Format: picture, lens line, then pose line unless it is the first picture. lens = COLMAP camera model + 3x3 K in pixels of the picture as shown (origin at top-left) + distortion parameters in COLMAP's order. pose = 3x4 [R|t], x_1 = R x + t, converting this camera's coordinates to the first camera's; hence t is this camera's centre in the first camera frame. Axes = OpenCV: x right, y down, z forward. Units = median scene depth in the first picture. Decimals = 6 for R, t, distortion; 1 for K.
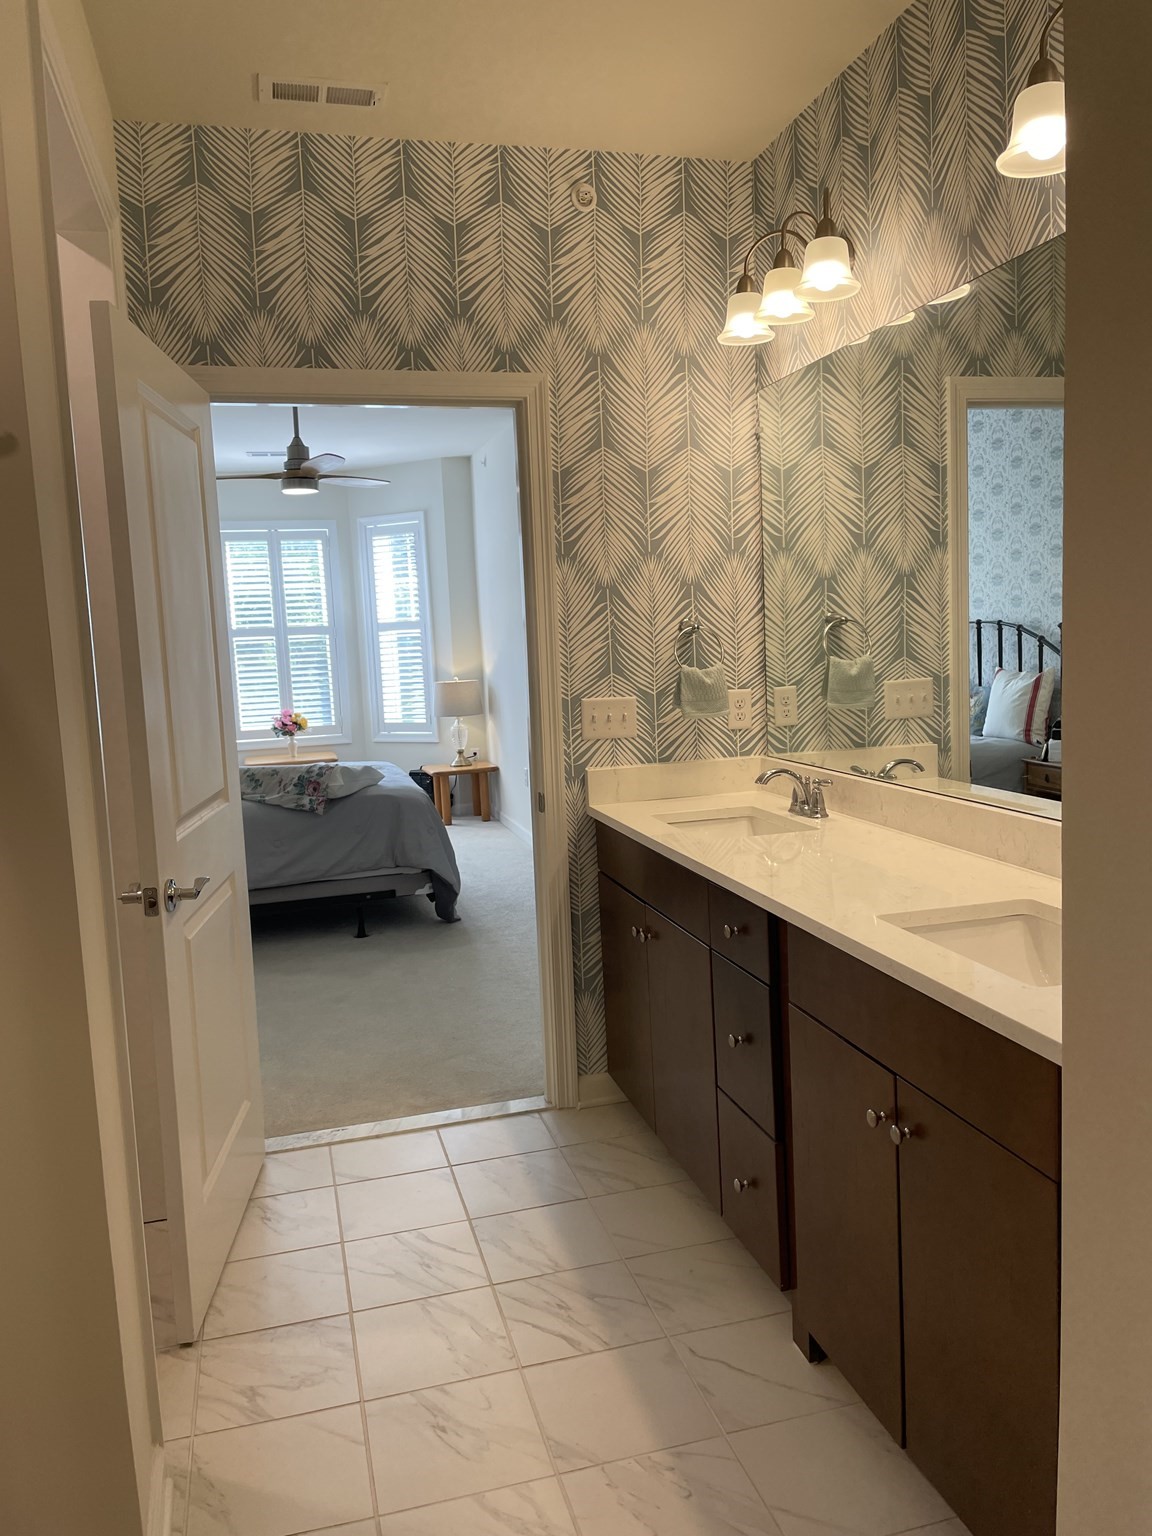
lens RADIAL K [[1179.7, 0, 595.7], [0, 1179.7, 773.9], [0, 0, 1]] dist [0.112857, -0.158779]
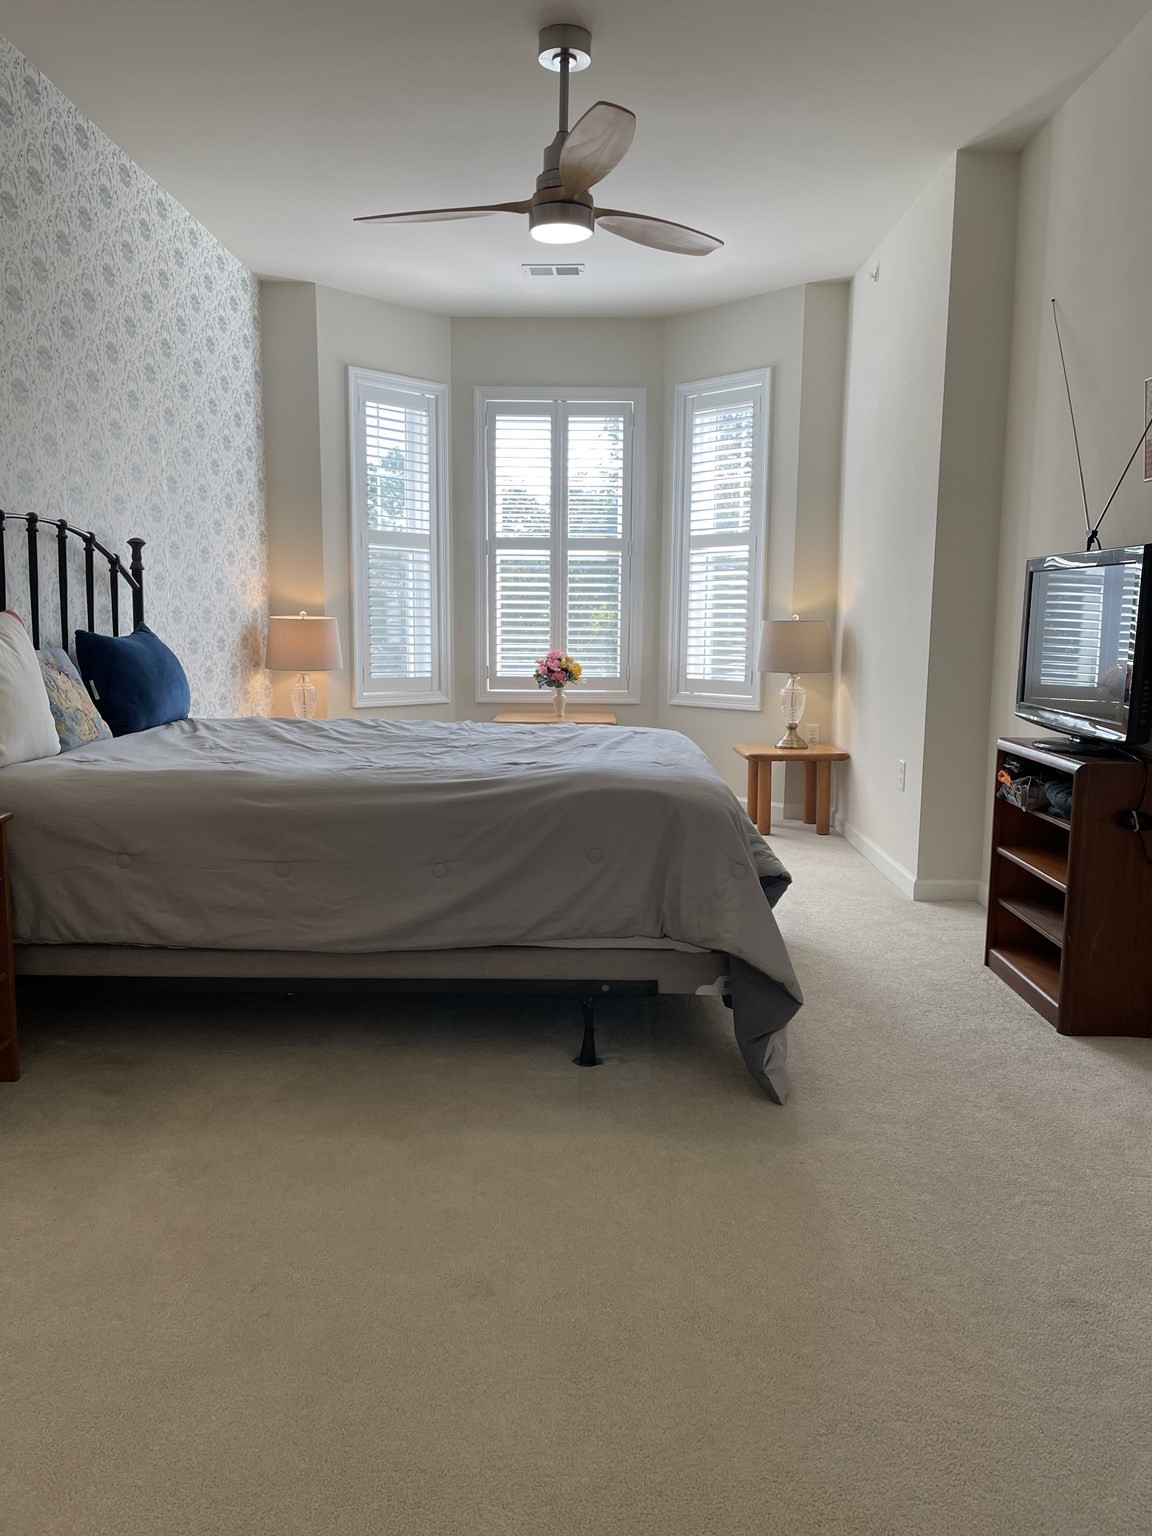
lens RADIAL K [[1179.7, 0, 595.7], [0, 1179.7, 773.9], [0, 0, 1]] dist [0.112857, -0.158779]
pose [[0.961849, 0.086924, -0.259404, -0.043934], [-0.082705, 0.996204, 0.027157, -0.001098], [0.260780, -0.004667, 0.965387, 0.313025]]
